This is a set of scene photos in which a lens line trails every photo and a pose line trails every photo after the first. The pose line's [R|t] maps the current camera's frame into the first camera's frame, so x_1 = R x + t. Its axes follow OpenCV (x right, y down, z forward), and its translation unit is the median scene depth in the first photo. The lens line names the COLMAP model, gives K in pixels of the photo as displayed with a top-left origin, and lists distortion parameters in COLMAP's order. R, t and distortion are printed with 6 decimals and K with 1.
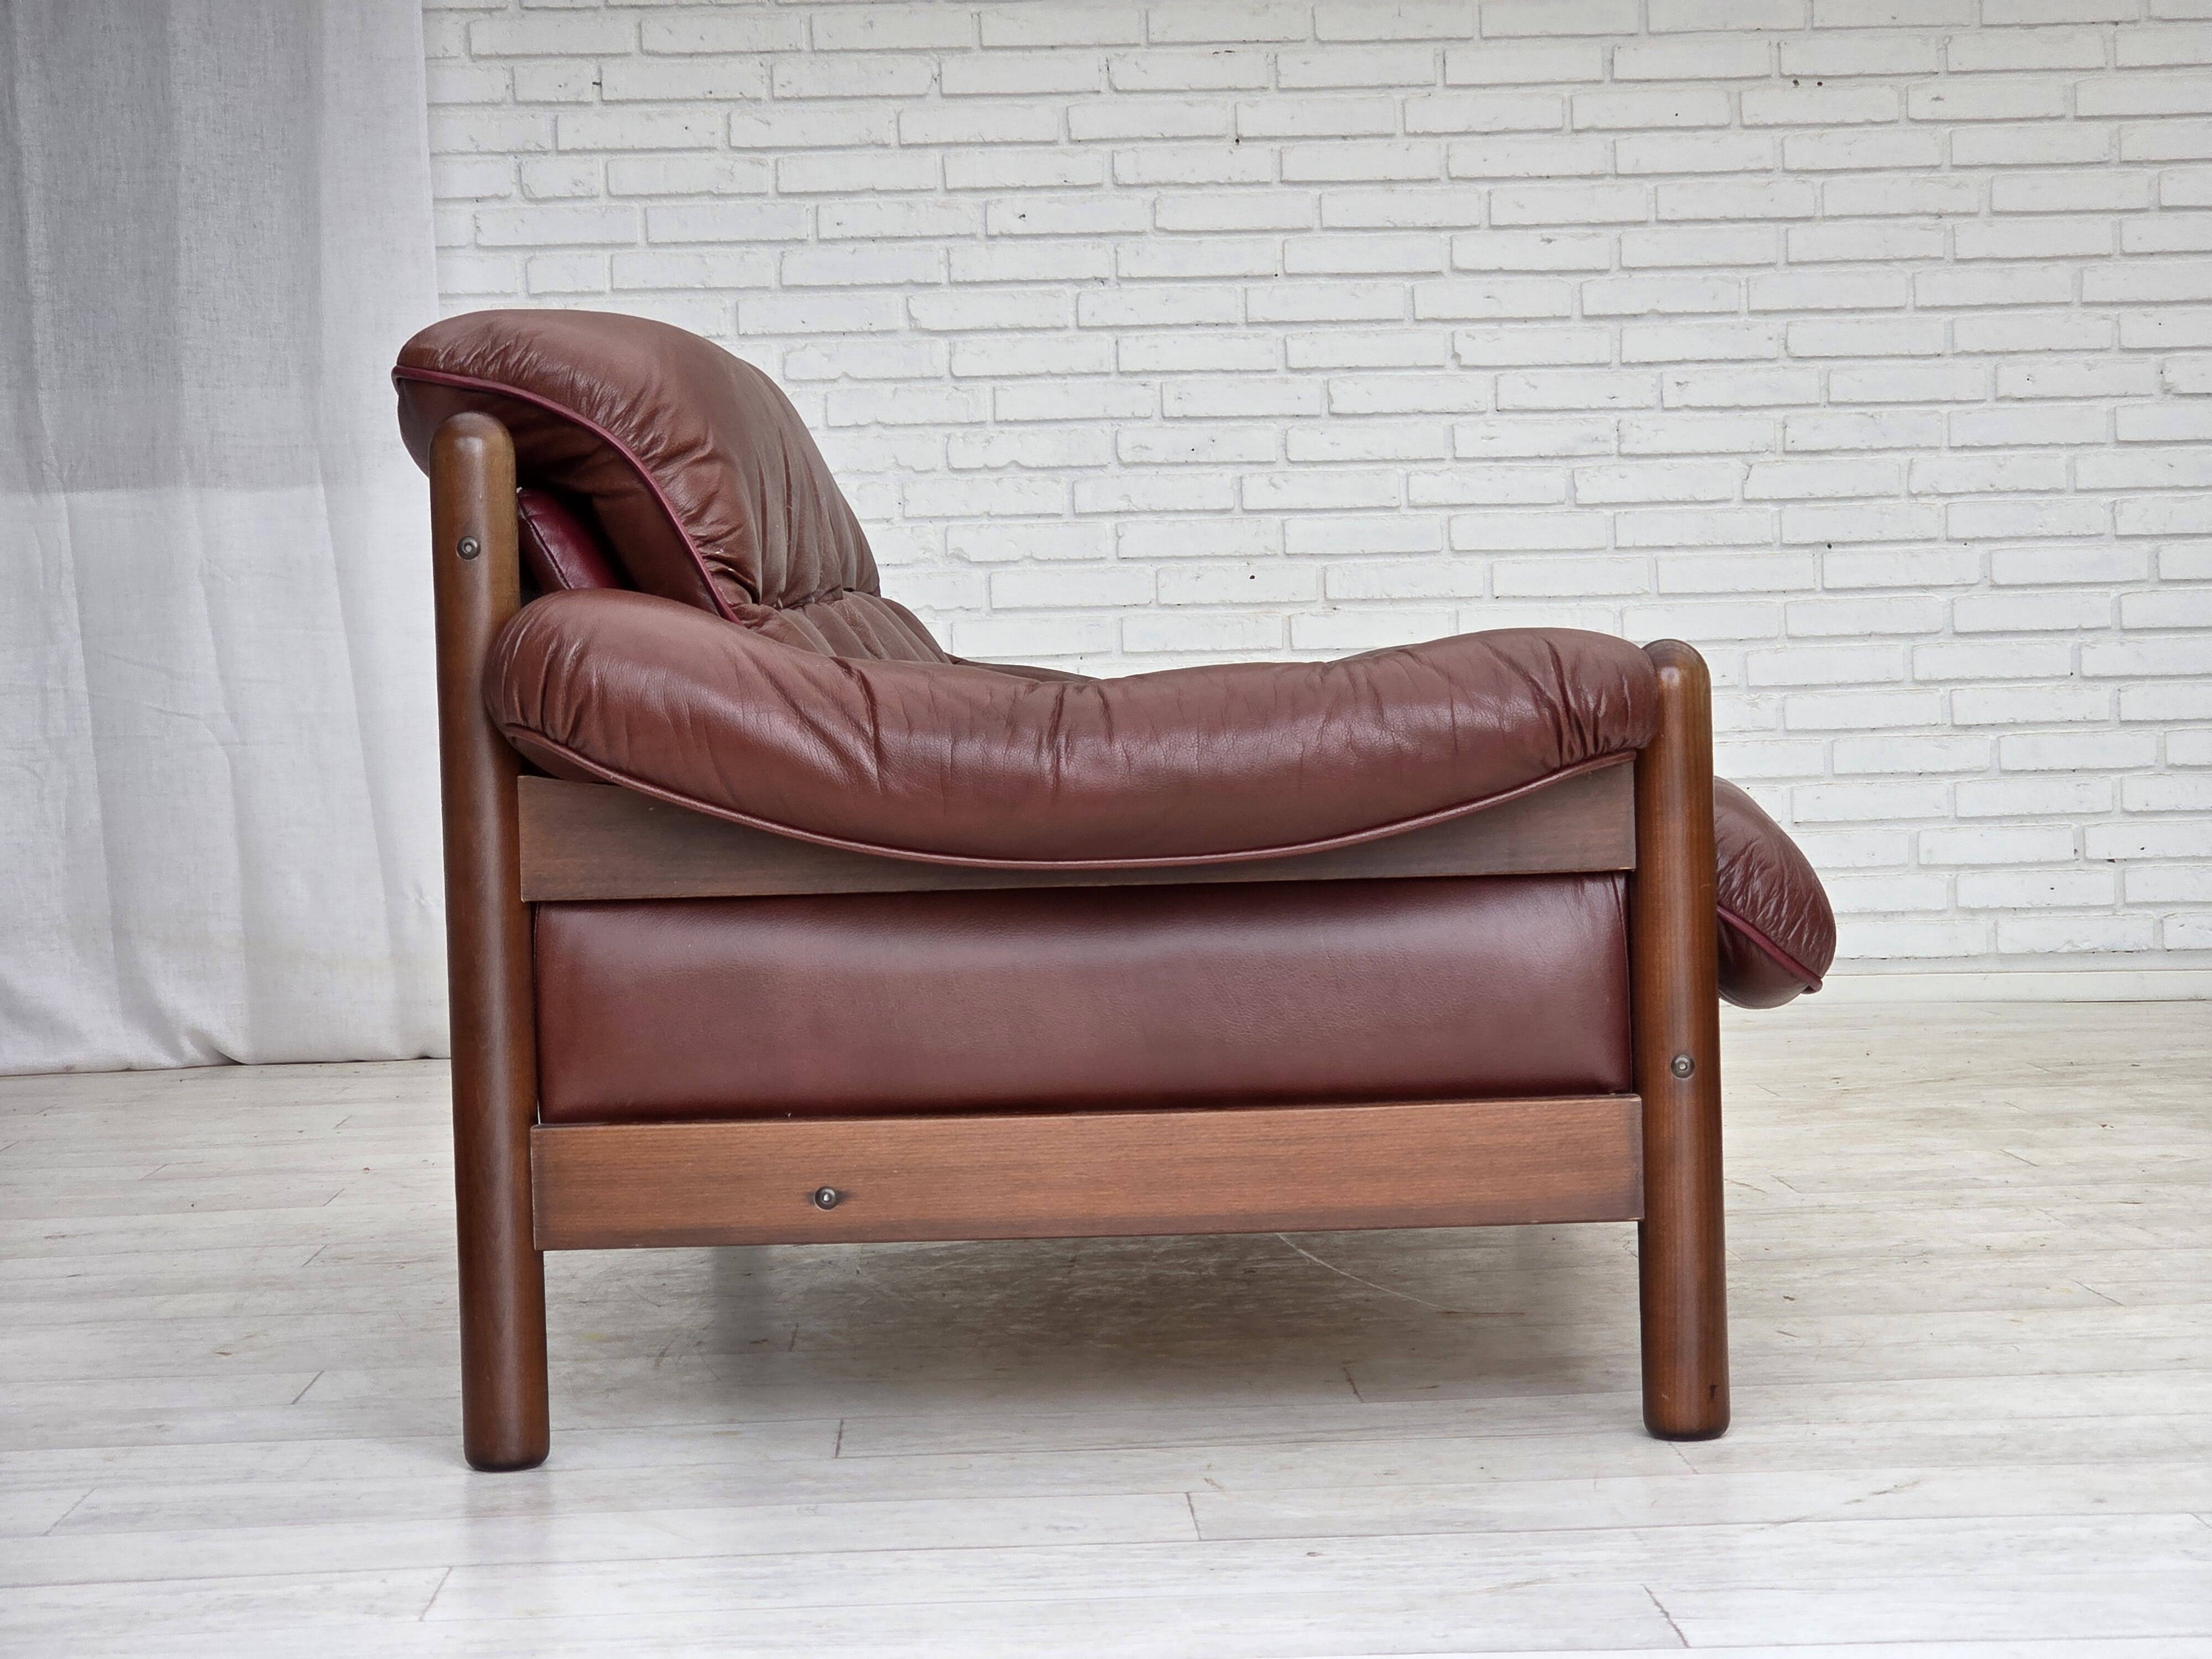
lens RADIAL K [[4180.7, 0, 1111.3], [0, 4180.7, 749.2], [0, 0, 1]] dist [0.089502, 0.000000]
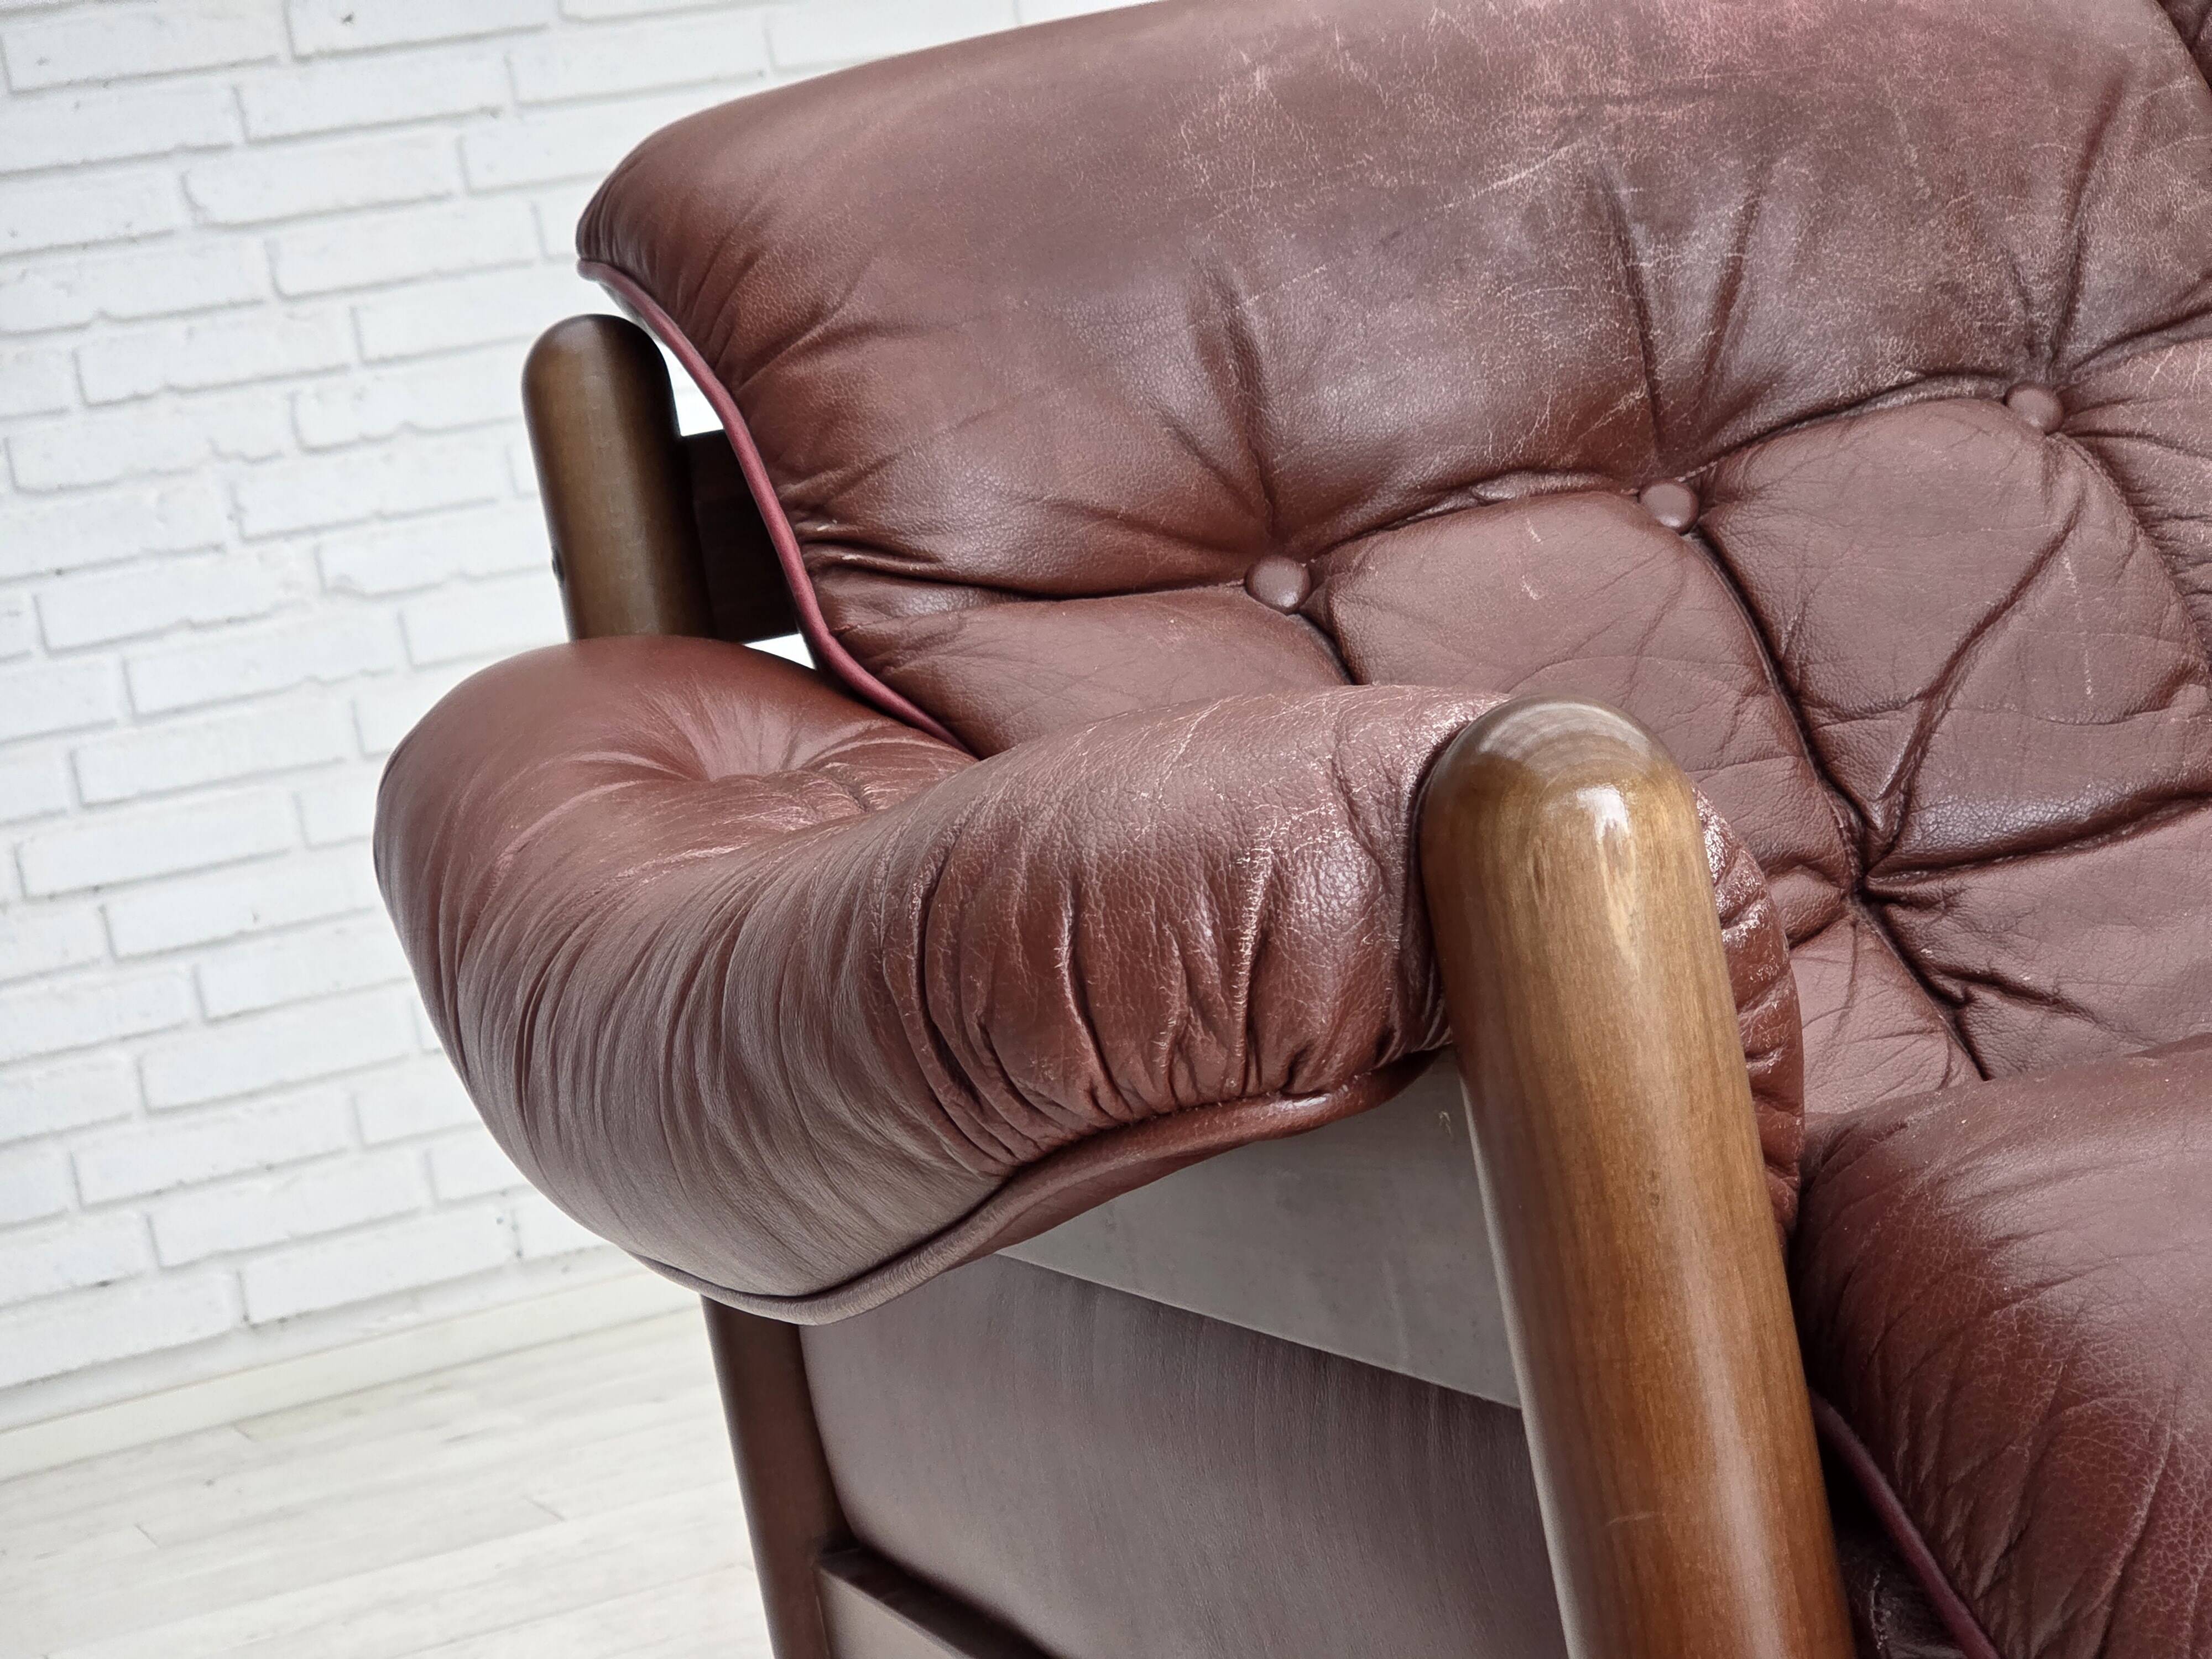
lens RADIAL K [[4180.7, 0, 1090.1], [0, 4180.7, 848.6], [0, 0, 1]] dist [0.089502, 0.000000]
pose [[0.936433, -0.166458, 0.308845, -0.128818], [0.164302, 0.985852, 0.033172, -0.011288], [-0.309998, 0.019681, 0.950534, 0.389597]]
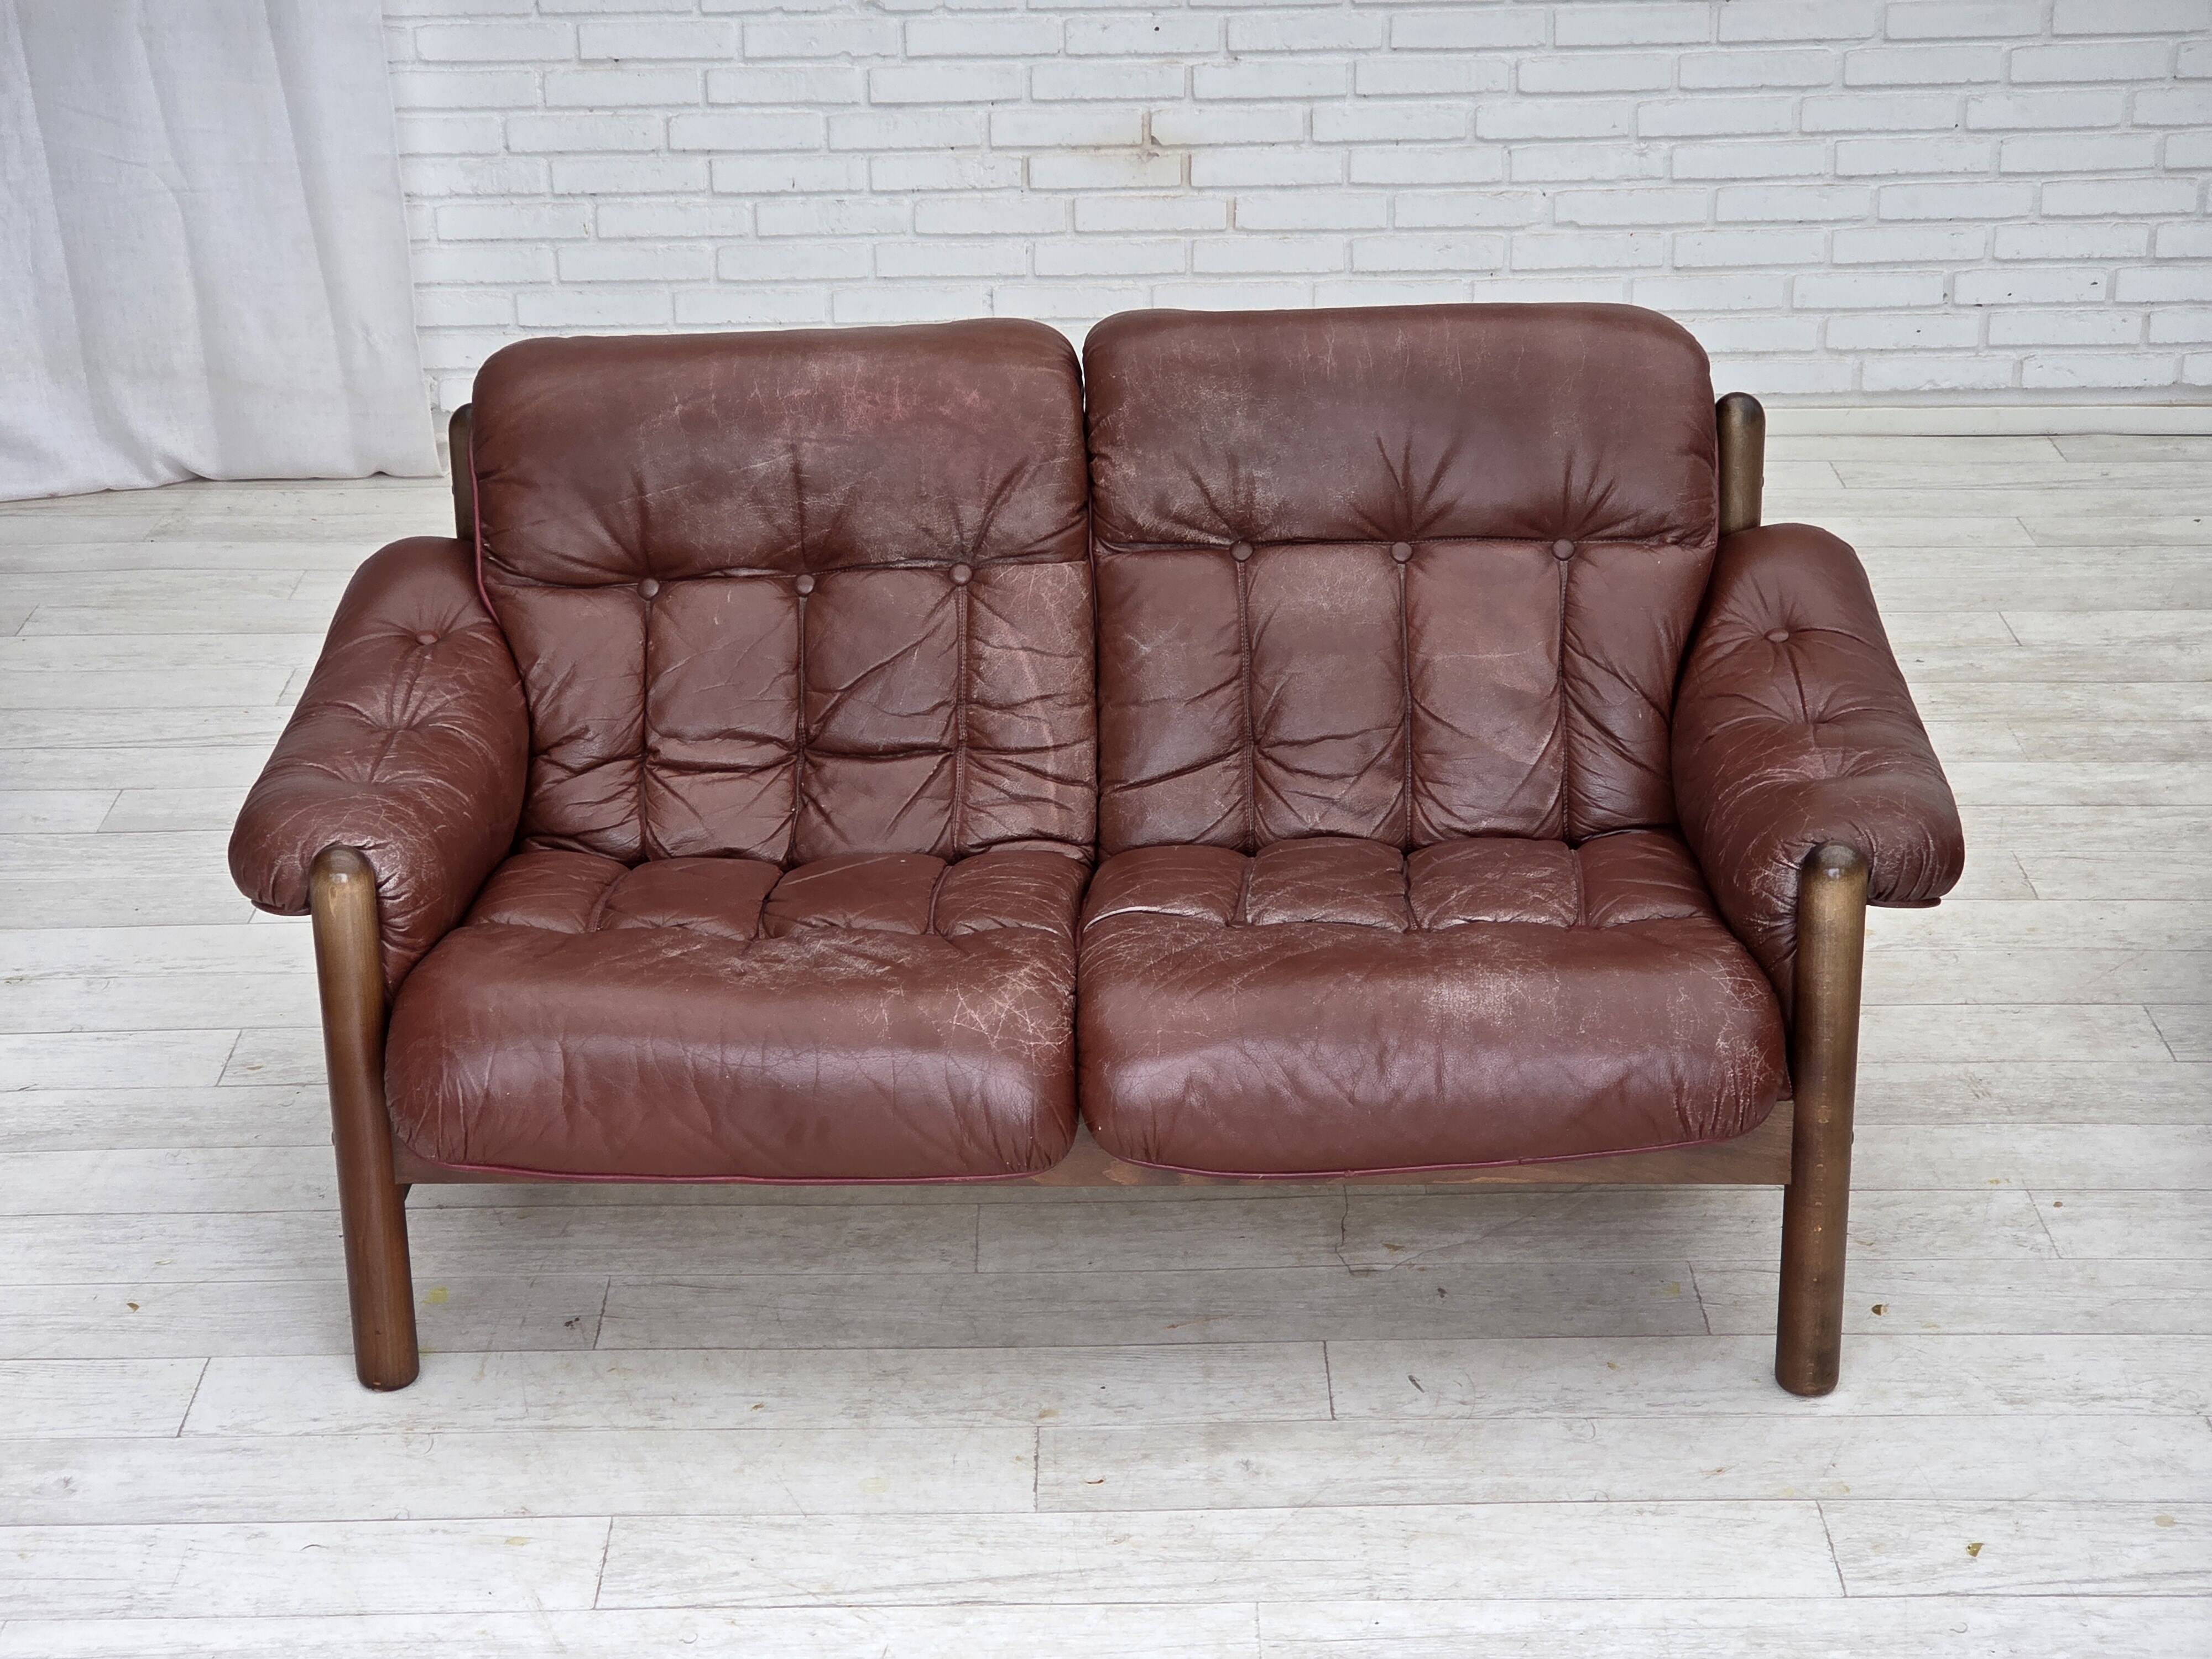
lens RADIAL K [[4180.7, 0, 1048.0], [0, 4180.7, 856.3], [0, 0, 1]] dist [0.089502, 0.000000]
pose [[0.998973, 0.023601, -0.038677, 0.051196], [-0.008061, 0.932584, 0.360864, -0.222795], [0.044586, -0.360182, 0.931816, -0.033390]]
